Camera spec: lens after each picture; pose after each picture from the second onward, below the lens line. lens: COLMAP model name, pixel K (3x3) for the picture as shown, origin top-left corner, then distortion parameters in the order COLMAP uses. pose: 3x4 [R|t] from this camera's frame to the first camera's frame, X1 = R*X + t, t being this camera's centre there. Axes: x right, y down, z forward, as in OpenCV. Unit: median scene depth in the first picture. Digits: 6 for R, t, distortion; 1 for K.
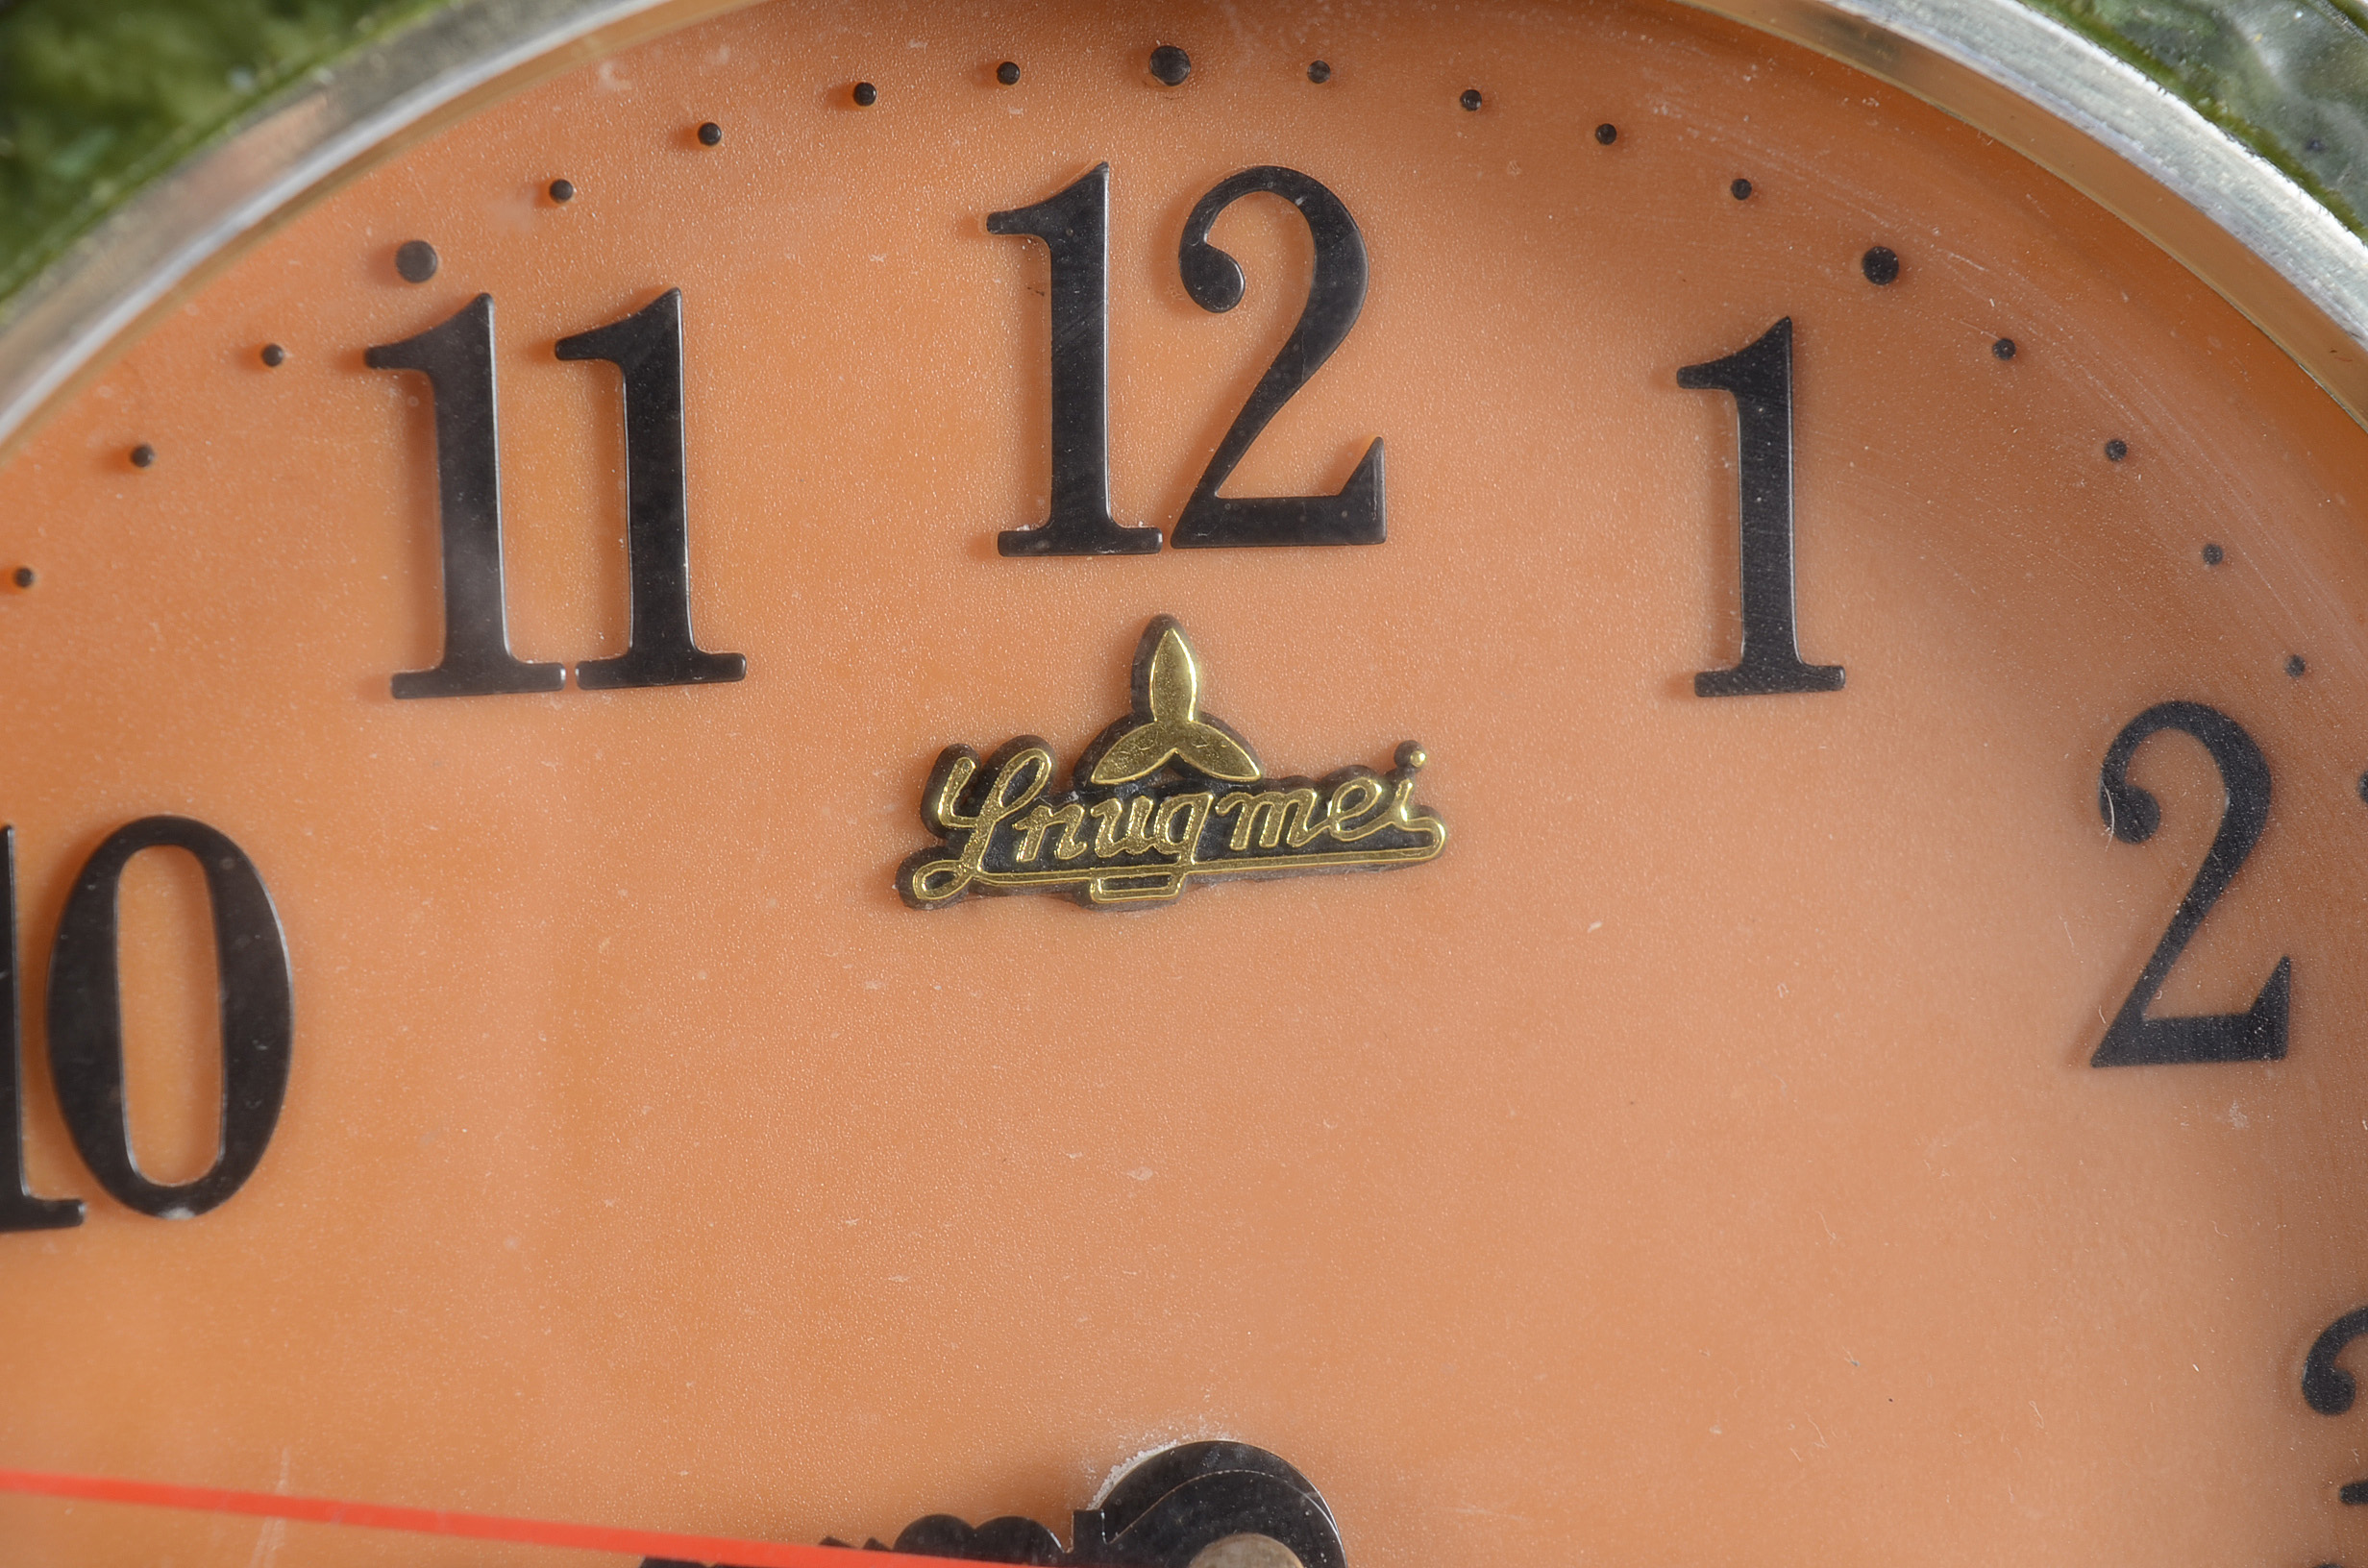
lens RADIAL K [[5288.3, 0, 1184.0], [0, 5288.3, 784.0], [0, 0, 1]] dist [0.058785, 0.091013]
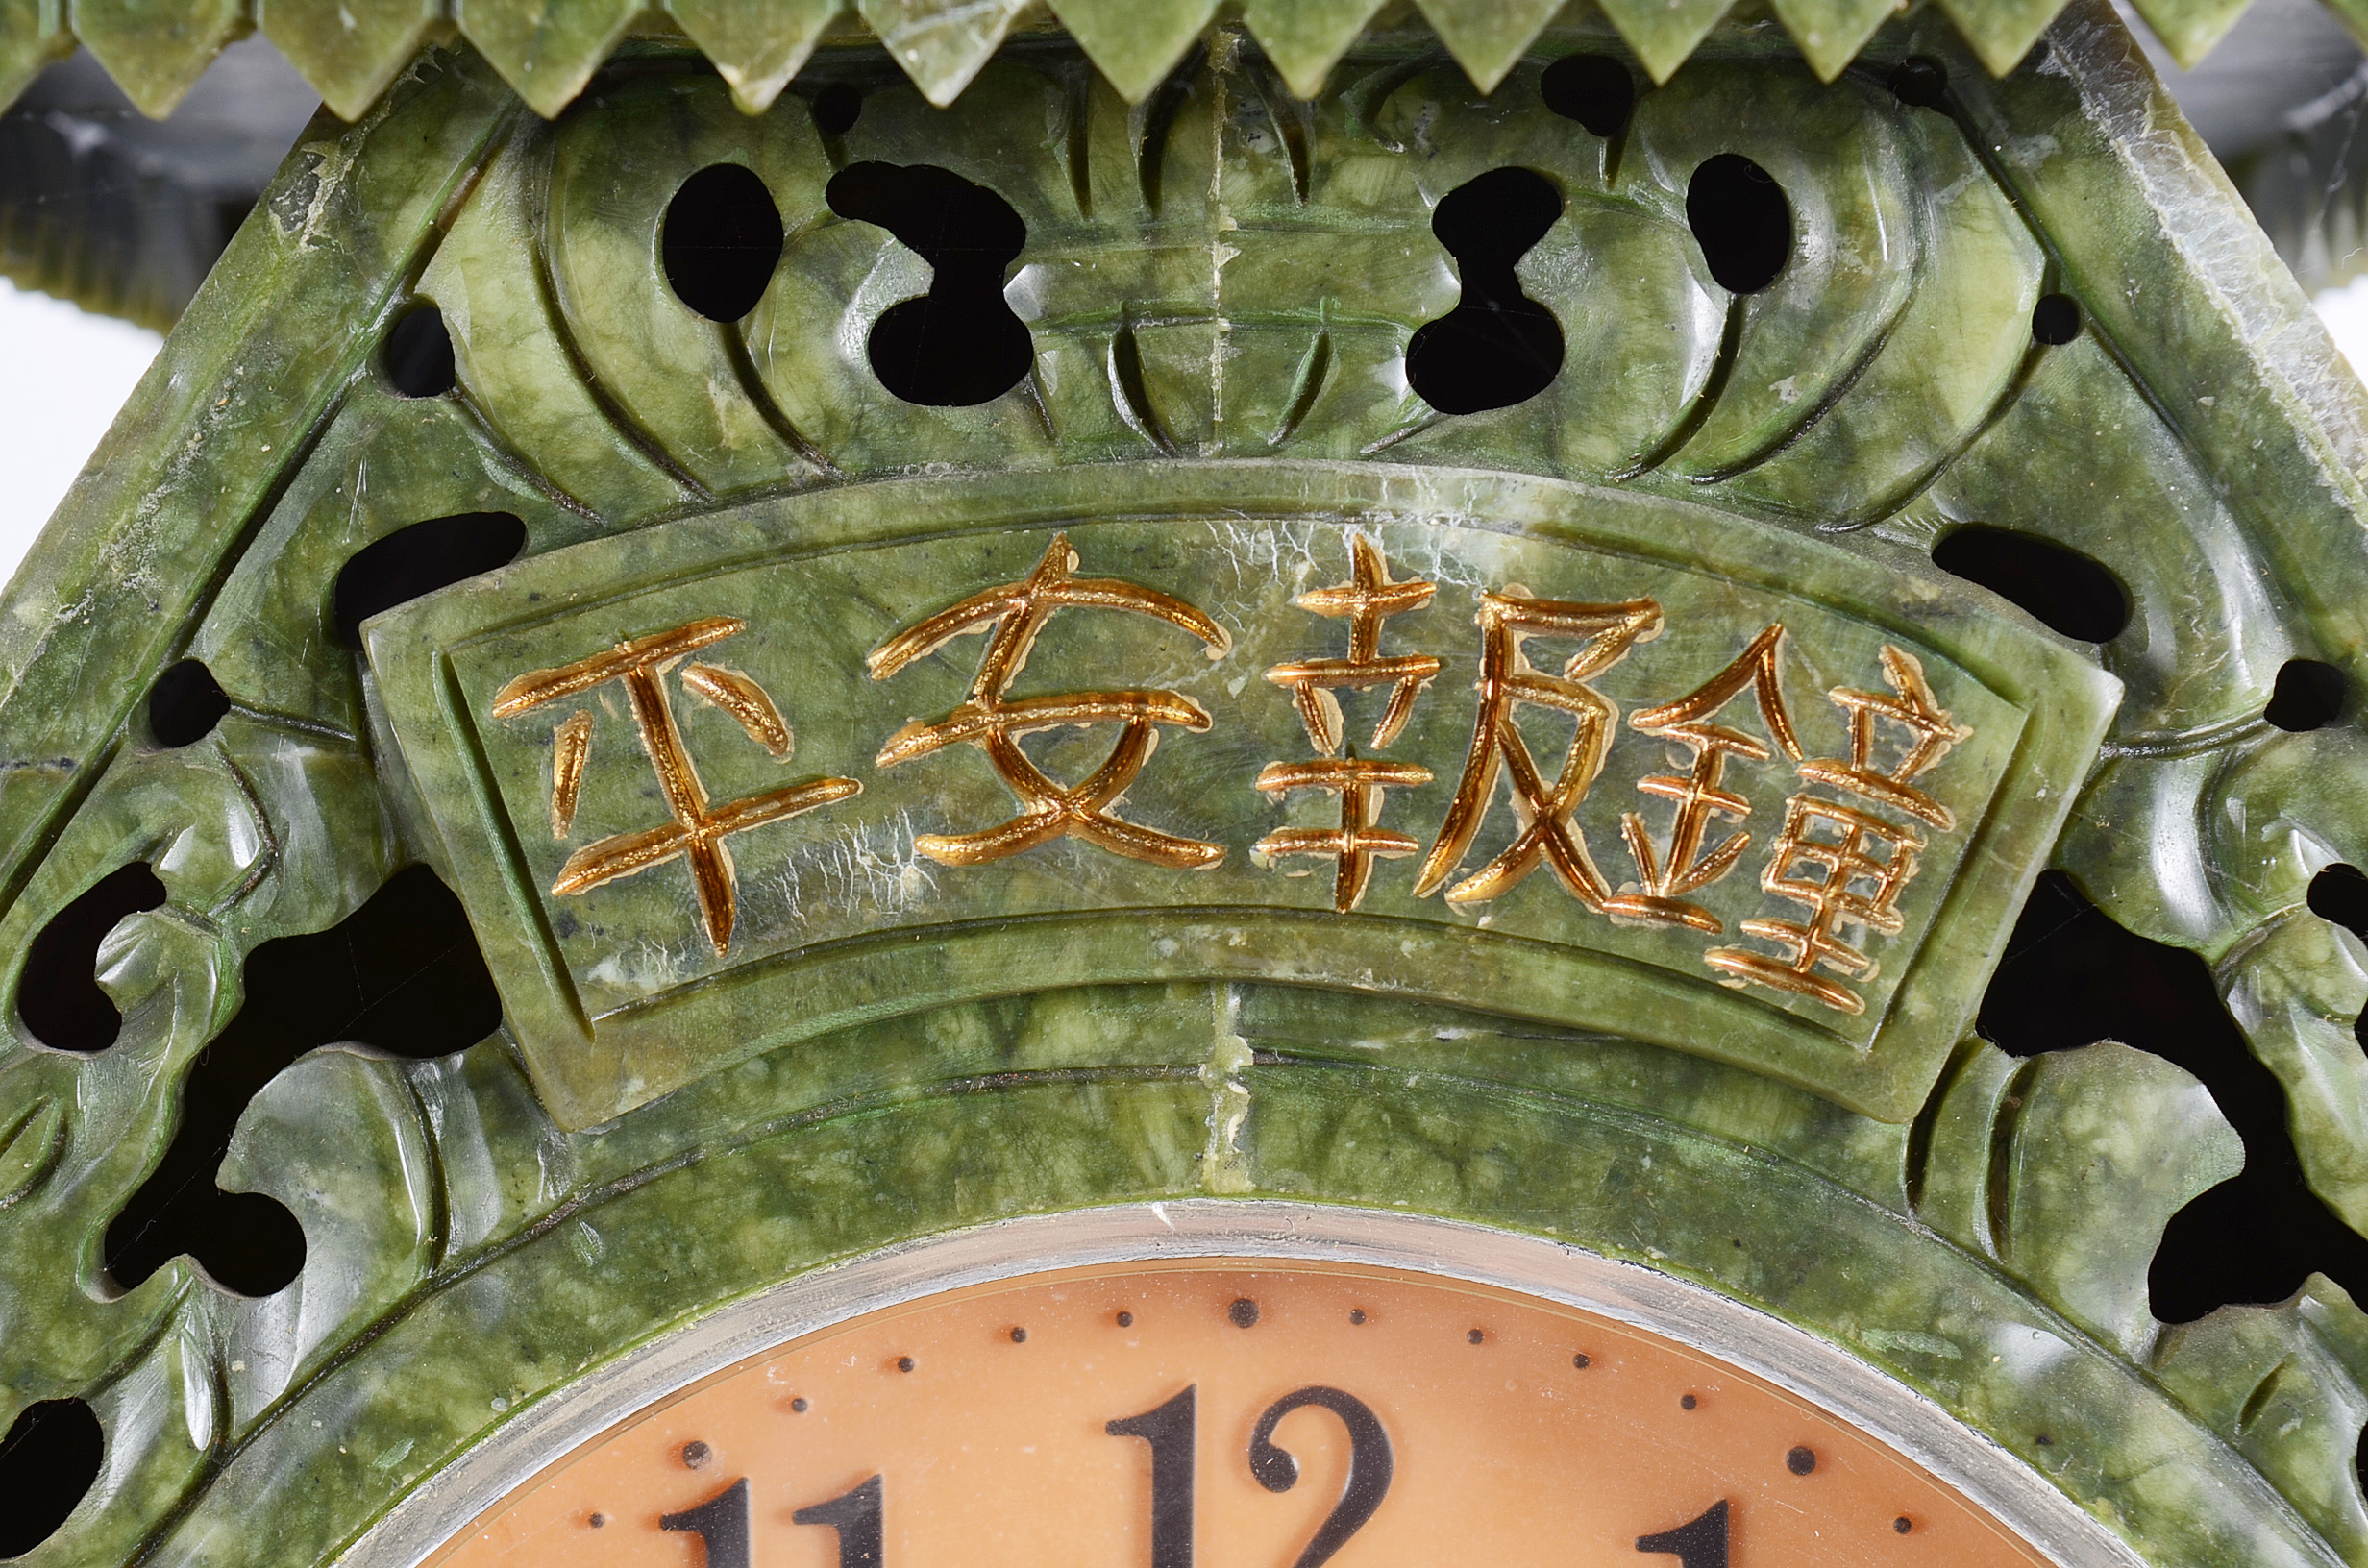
lens RADIAL K [[5288.3, 0, 1184.0], [0, 5288.3, 784.0], [0, 0, 1]] dist [0.058785, 0.091013]
pose [[0.955592, 0.017195, -0.294189, 0.385293], [-0.022889, 0.999611, -0.015921, -0.251936], [0.293801, 0.021947, 0.955615, -0.319359]]
